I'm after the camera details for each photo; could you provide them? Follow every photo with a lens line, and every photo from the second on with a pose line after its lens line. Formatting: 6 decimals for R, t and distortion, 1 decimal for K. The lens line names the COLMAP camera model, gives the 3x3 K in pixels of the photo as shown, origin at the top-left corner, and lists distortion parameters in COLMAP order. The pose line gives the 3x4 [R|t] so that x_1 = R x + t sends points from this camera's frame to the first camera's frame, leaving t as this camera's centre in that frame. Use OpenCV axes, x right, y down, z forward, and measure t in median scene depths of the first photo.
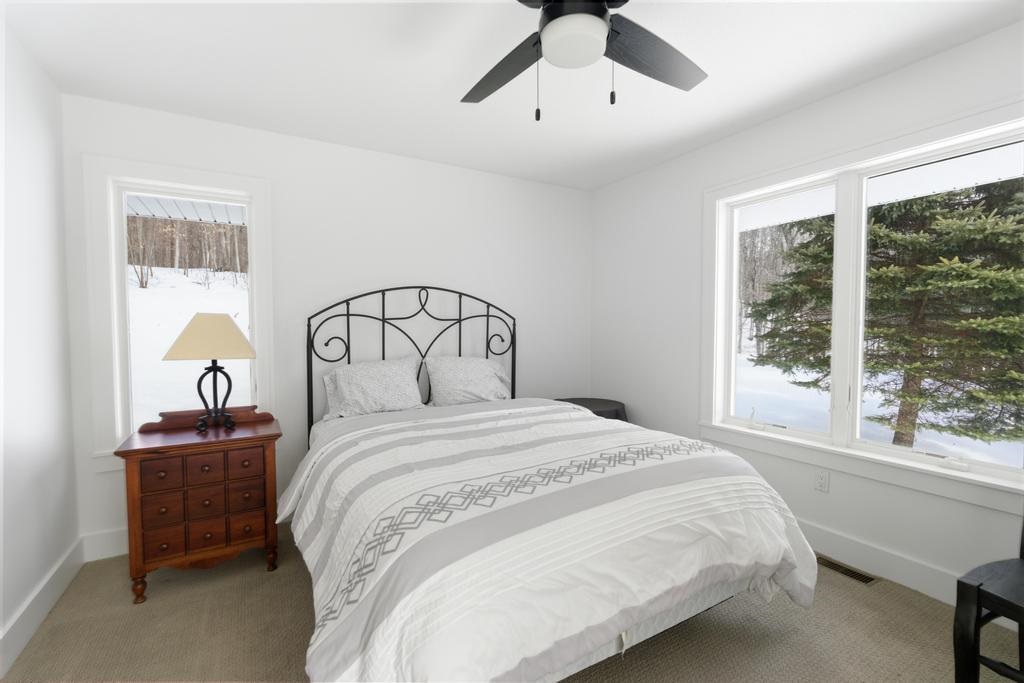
lens RADIAL K [[453.9, 0, 511.8], [0, 453.9, 330.7], [0, 0, 1]] dist [-0.006923, 0.001128]
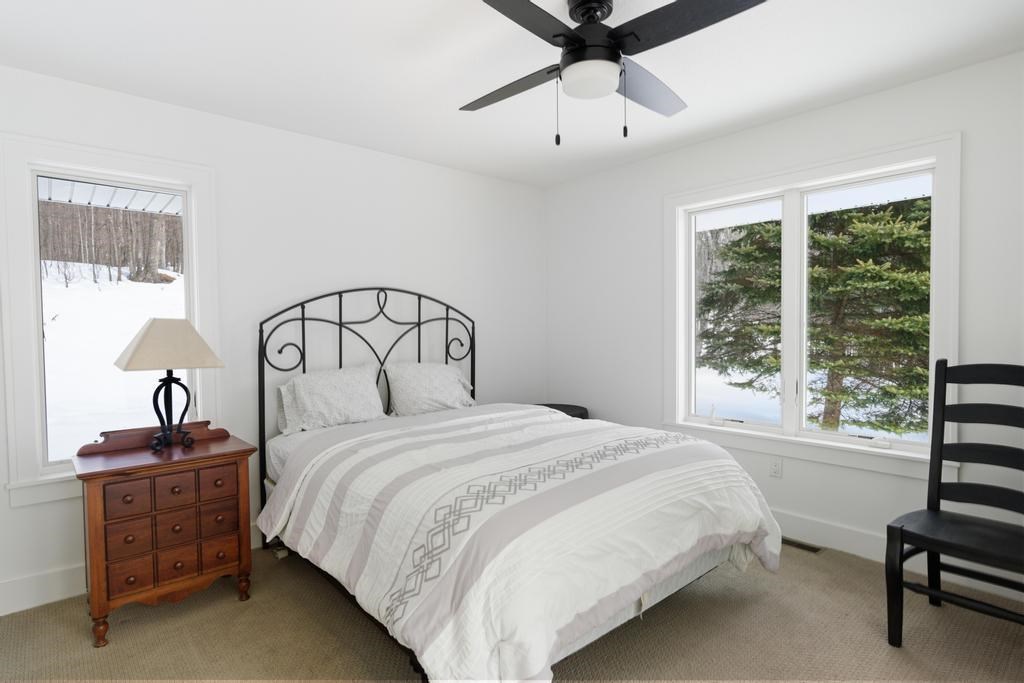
lens RADIAL K [[541.3, 0, 511.9], [0, 541.3, 324.1], [0, 0, 1]] dist [-0.005326, -0.000291]
pose [[0.981050, -0.007292, 0.193619, -0.161724], [0.010714, 0.999804, -0.016636, -0.001853], [-0.193459, 0.018395, 0.980936, -0.141443]]
